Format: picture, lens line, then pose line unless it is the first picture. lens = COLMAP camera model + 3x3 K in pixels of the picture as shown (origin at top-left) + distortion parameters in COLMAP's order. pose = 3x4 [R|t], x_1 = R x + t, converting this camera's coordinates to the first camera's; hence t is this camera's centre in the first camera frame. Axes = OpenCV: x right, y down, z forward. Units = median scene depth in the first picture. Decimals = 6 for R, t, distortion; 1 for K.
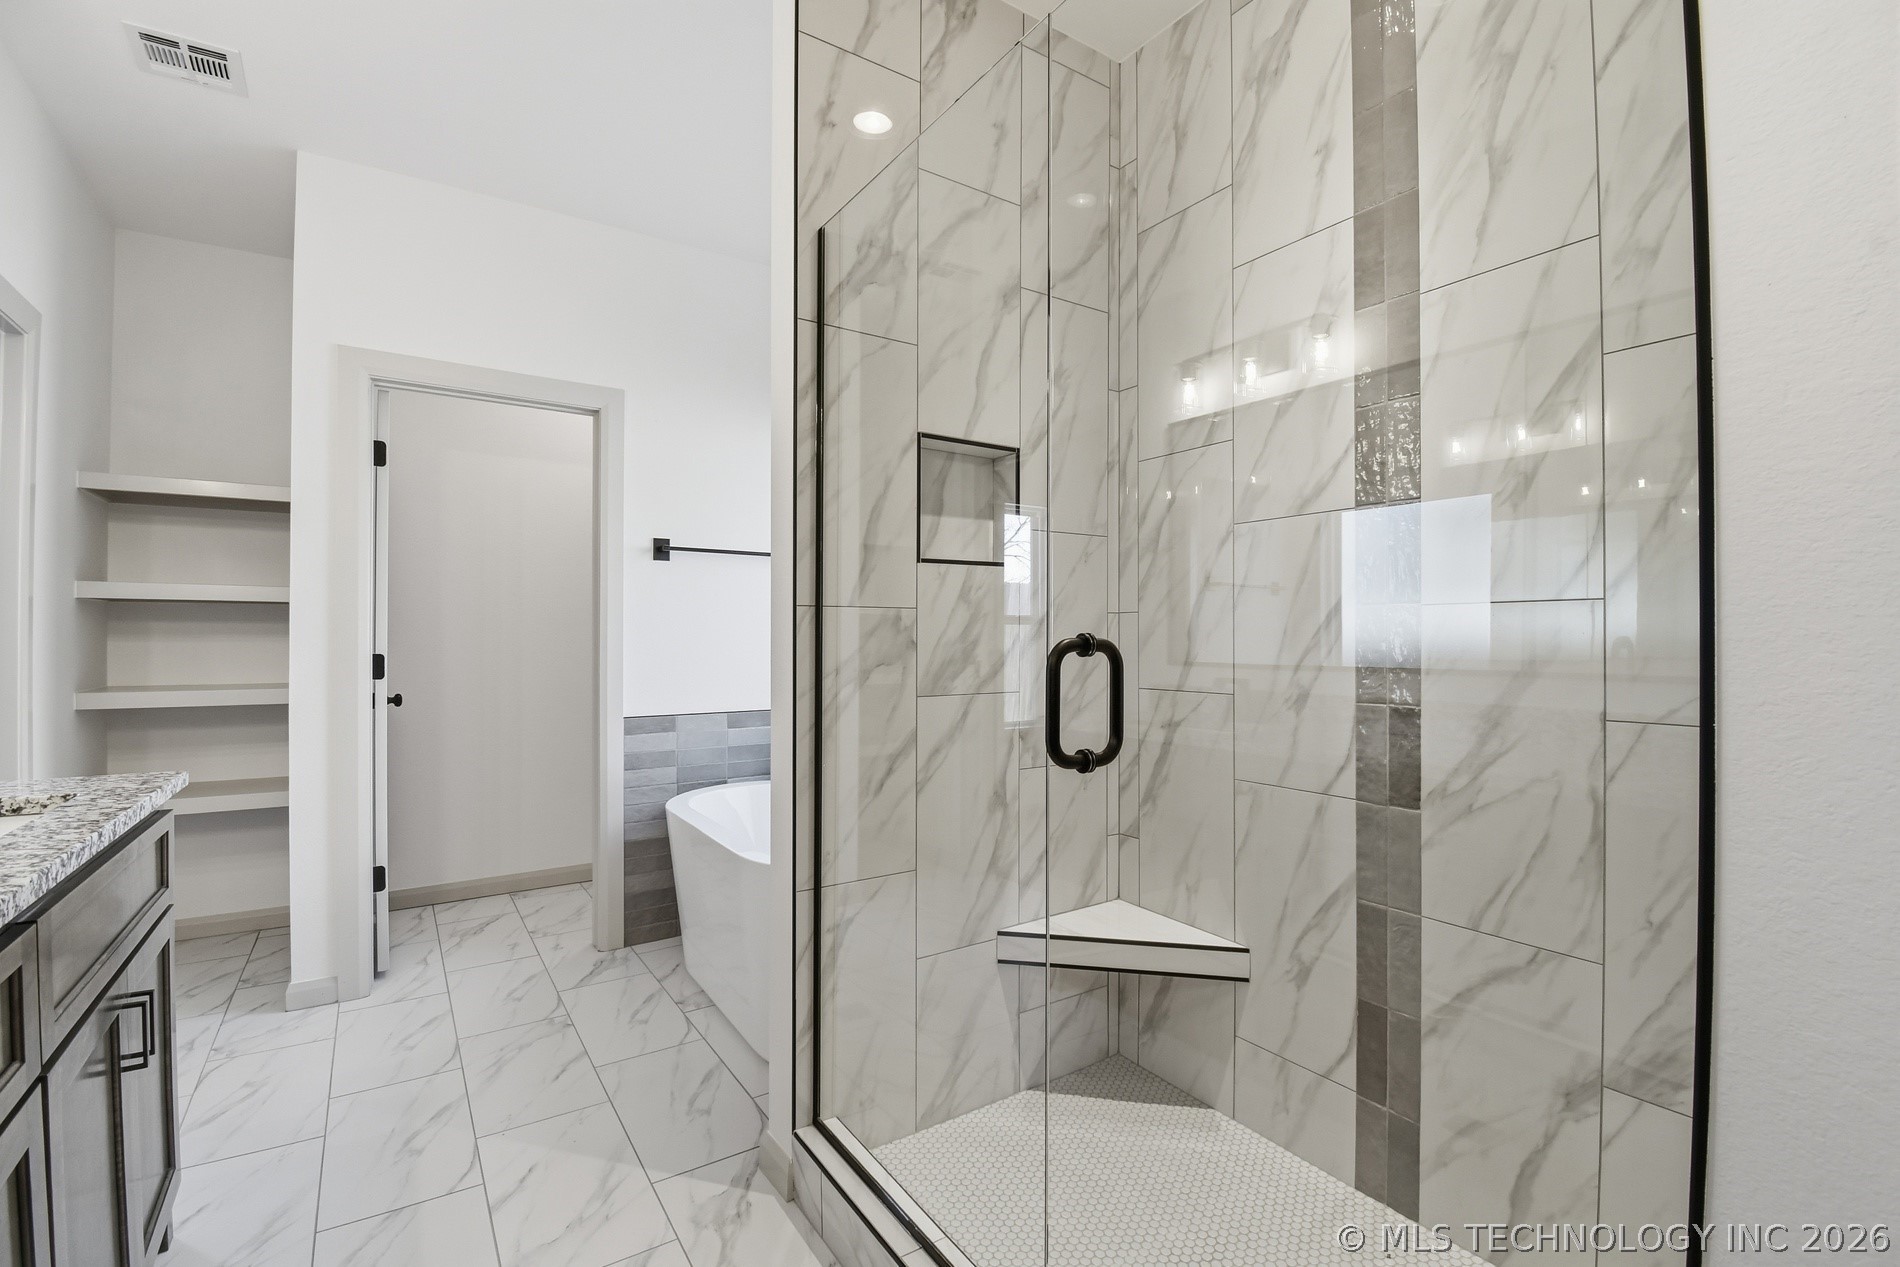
lens RADIAL K [[872.7, 0, 995.6], [0, 872.7, 623.2], [0, 0, 1]] dist [0.012813, -0.021268]
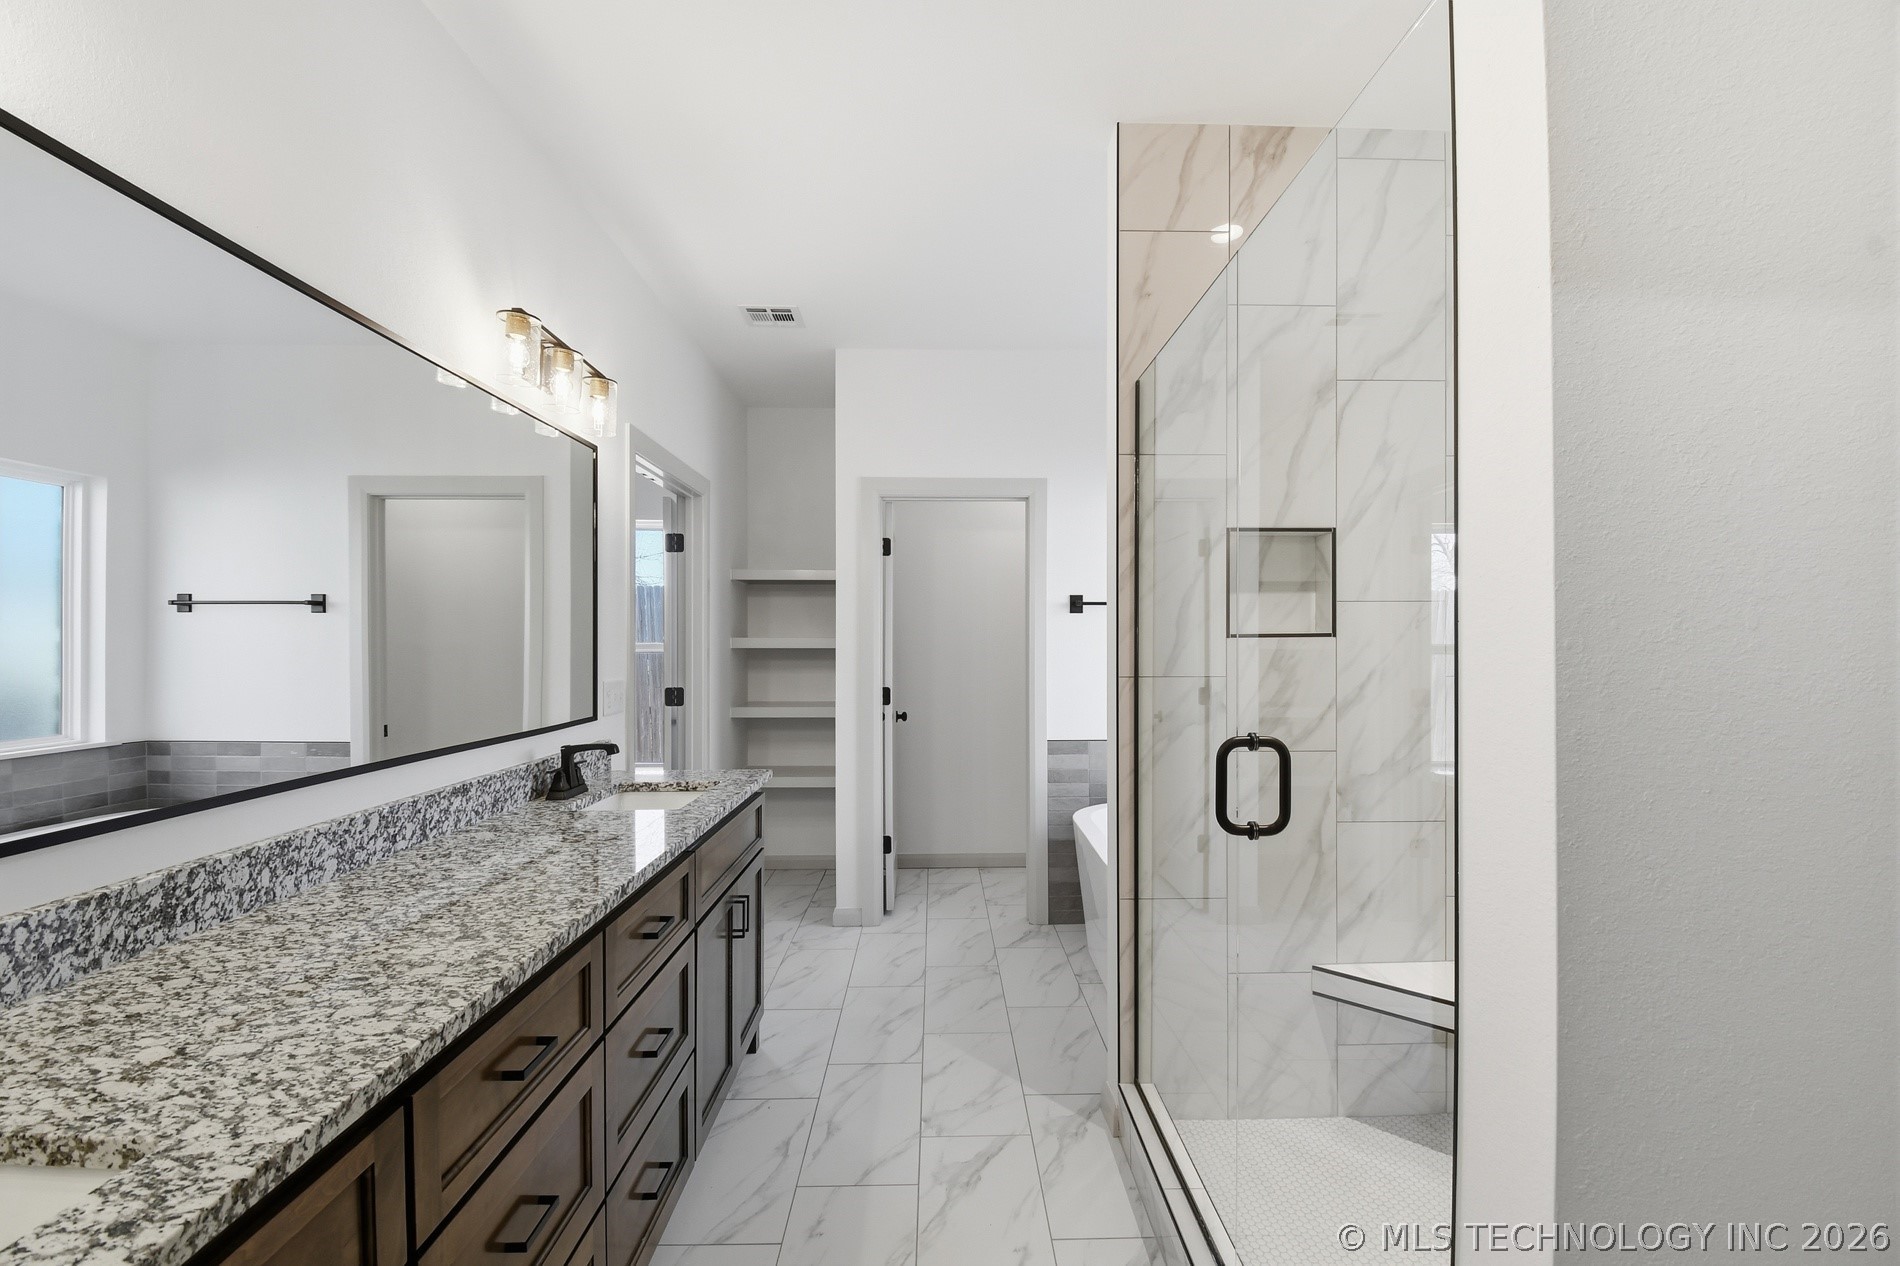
lens RADIAL K [[835.1, 0, 952.5], [0, 835.1, 639.9], [0, 0, 1]] dist [-0.001959, -0.000459]
pose [[0.841473, -0.003940, -0.540284, 0.162727], [0.003268, 0.999992, -0.002202, -0.051239], [0.540289, 0.000088, 0.841480, -0.119621]]
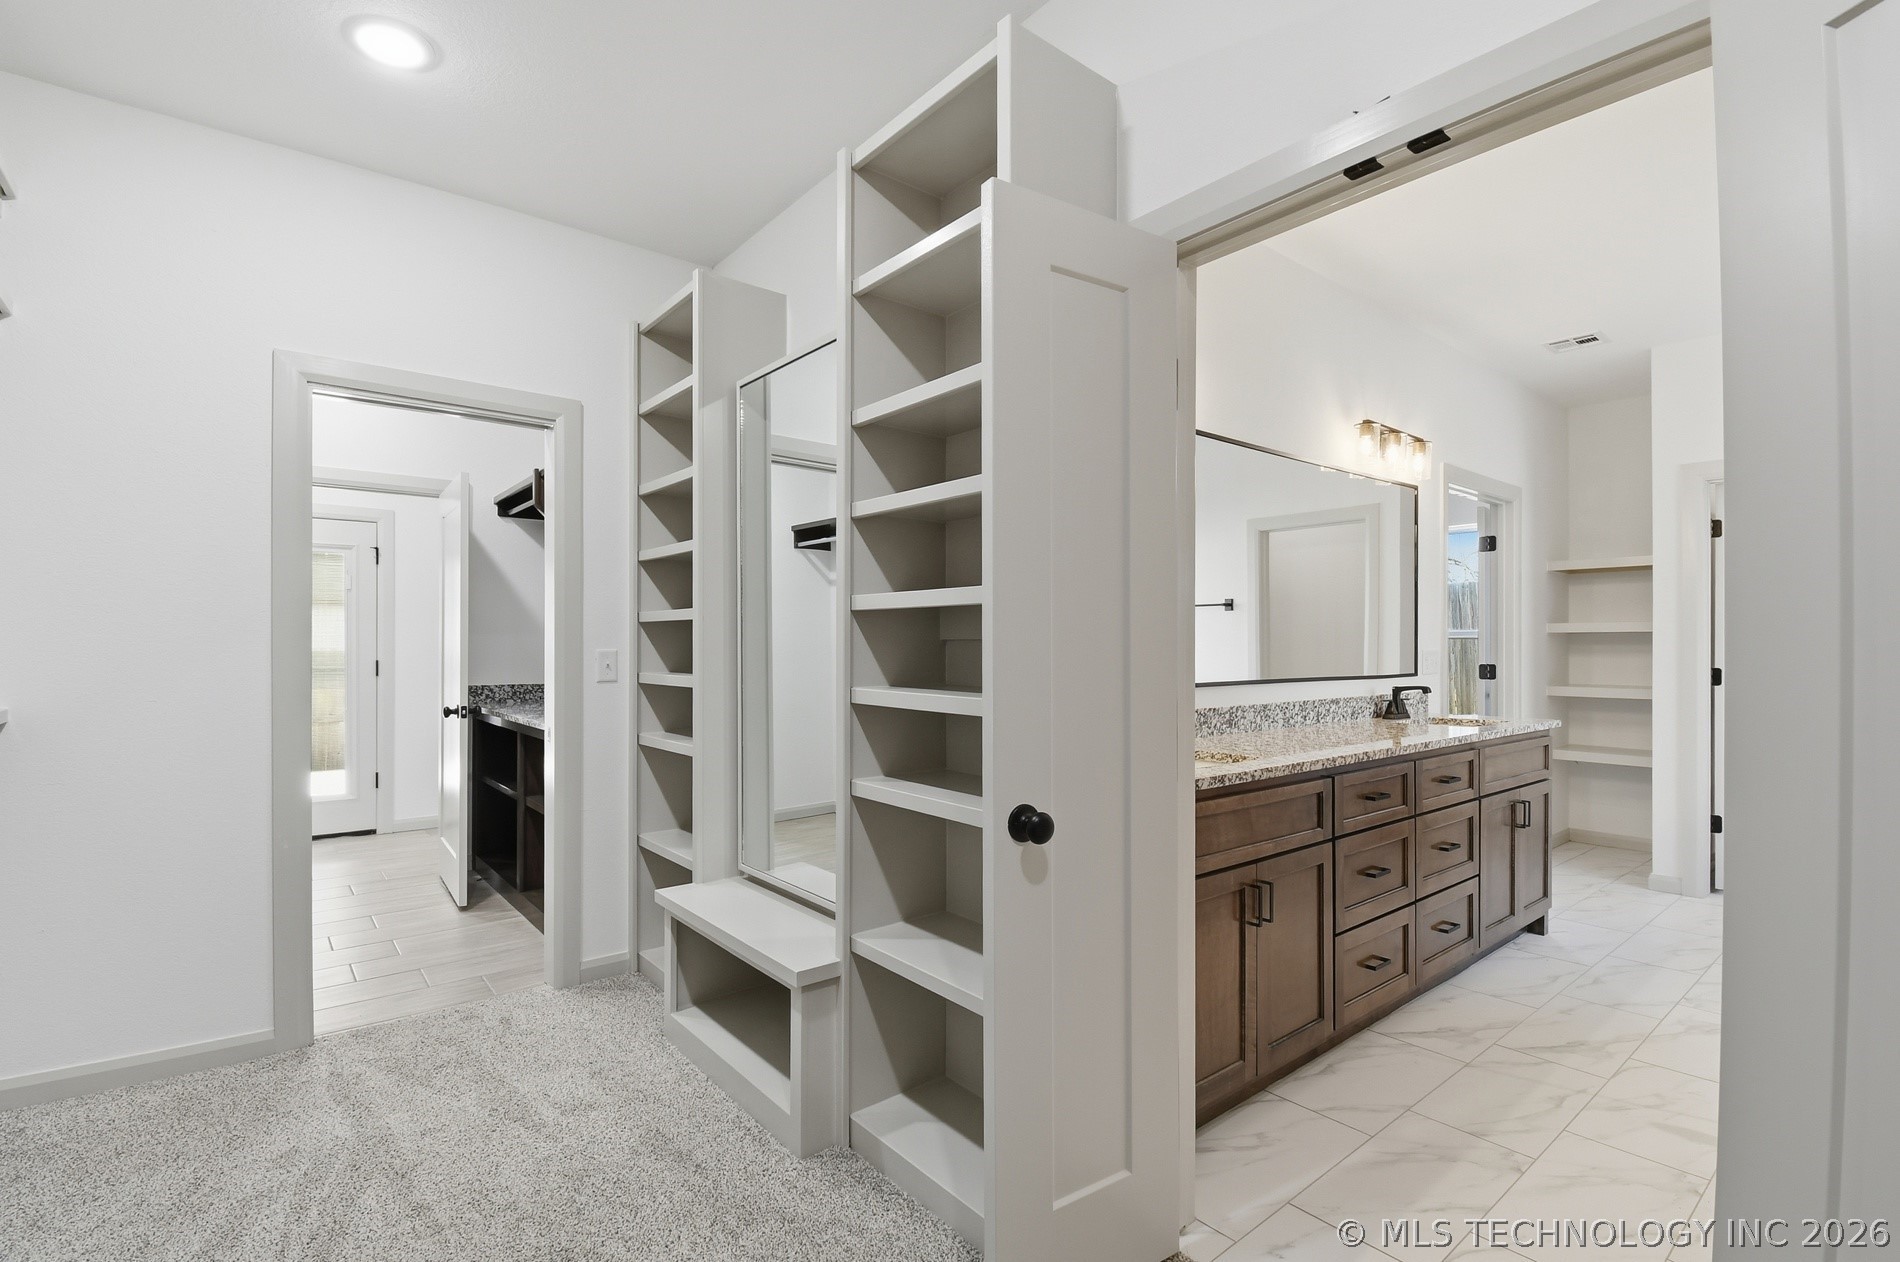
lens RADIAL K [[862.8, 0, 942.9], [0, 862.8, 660.3], [0, 0, 1]] dist [-0.018335, -0.000414]
pose [[0.079221, 0.009252, -0.996814, 0.782608], [0.003682, 0.999947, 0.009574, 0.007624], [0.996850, -0.004429, 0.079183, -0.510458]]
